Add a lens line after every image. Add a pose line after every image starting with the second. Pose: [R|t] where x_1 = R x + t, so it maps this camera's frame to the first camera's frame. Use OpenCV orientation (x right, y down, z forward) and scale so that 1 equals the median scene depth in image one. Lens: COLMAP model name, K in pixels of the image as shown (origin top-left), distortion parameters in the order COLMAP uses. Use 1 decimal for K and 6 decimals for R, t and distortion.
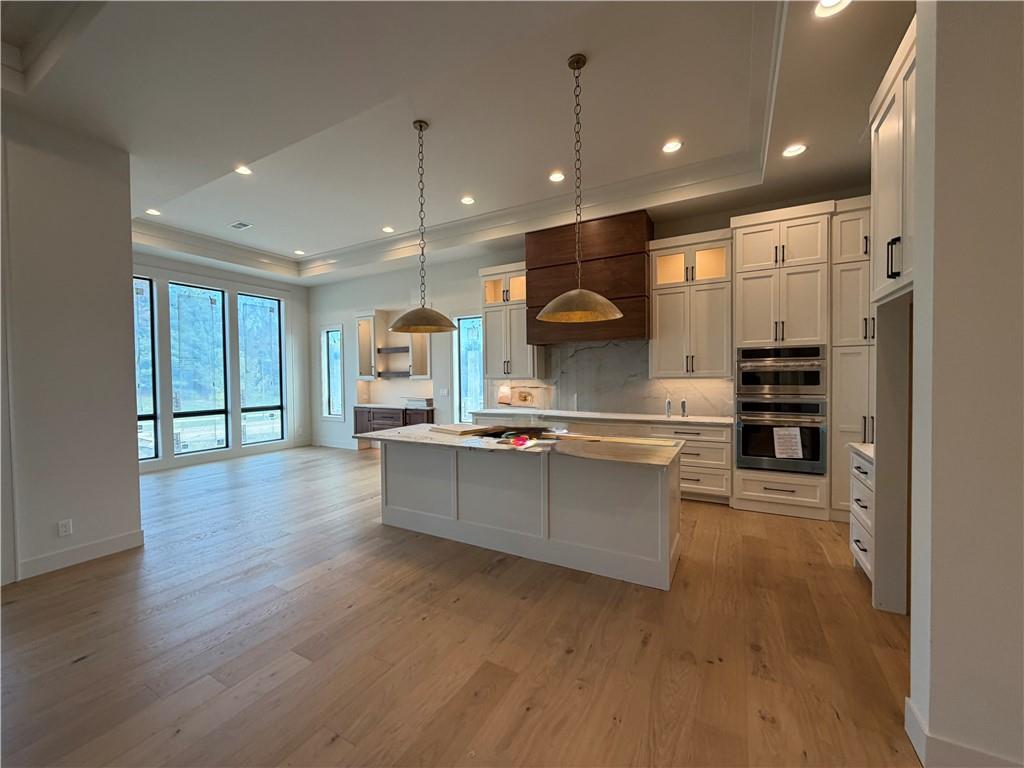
lens RADIAL K [[407.4, 0, 507.0], [0, 407.4, 381.2], [0, 0, 1]] dist [-0.006465, 0.000903]
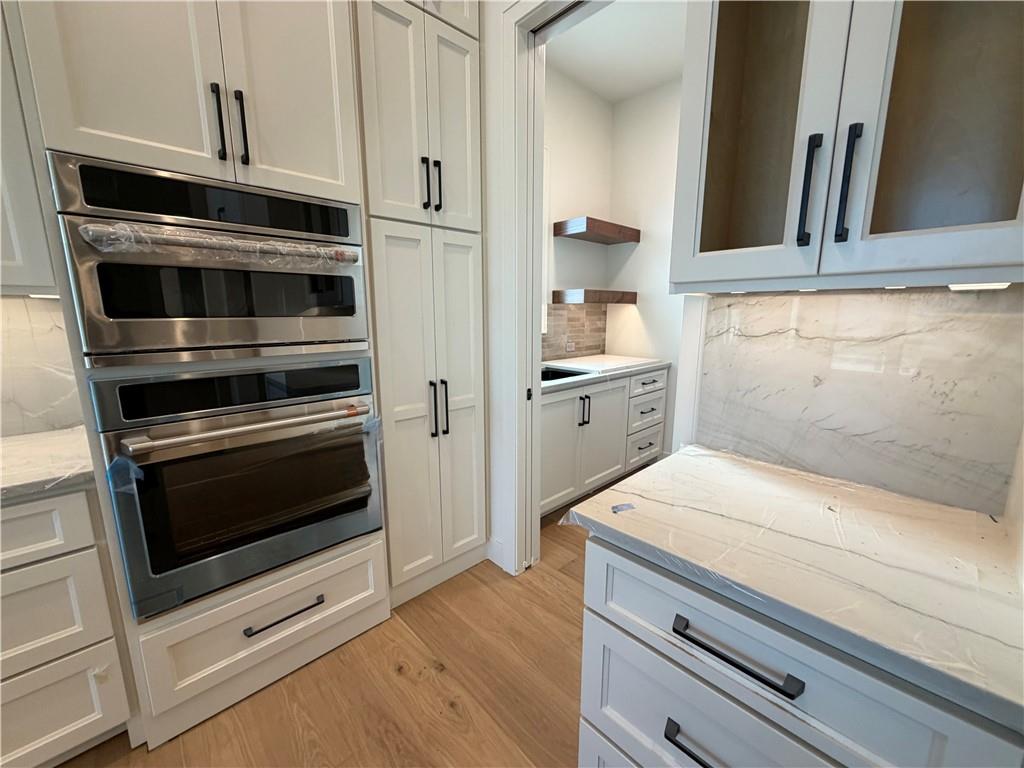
lens RADIAL K [[407.4, 0, 507.6], [0, 407.4, 387.6], [0, 0, 1]] dist [-0.006465, 0.000903]
pose [[0.280556, -0.166006, 0.945373, 0.337334], [0.014129, 0.985538, 0.168866, 0.010484], [-0.959734, -0.034019, 0.278844, 0.577265]]
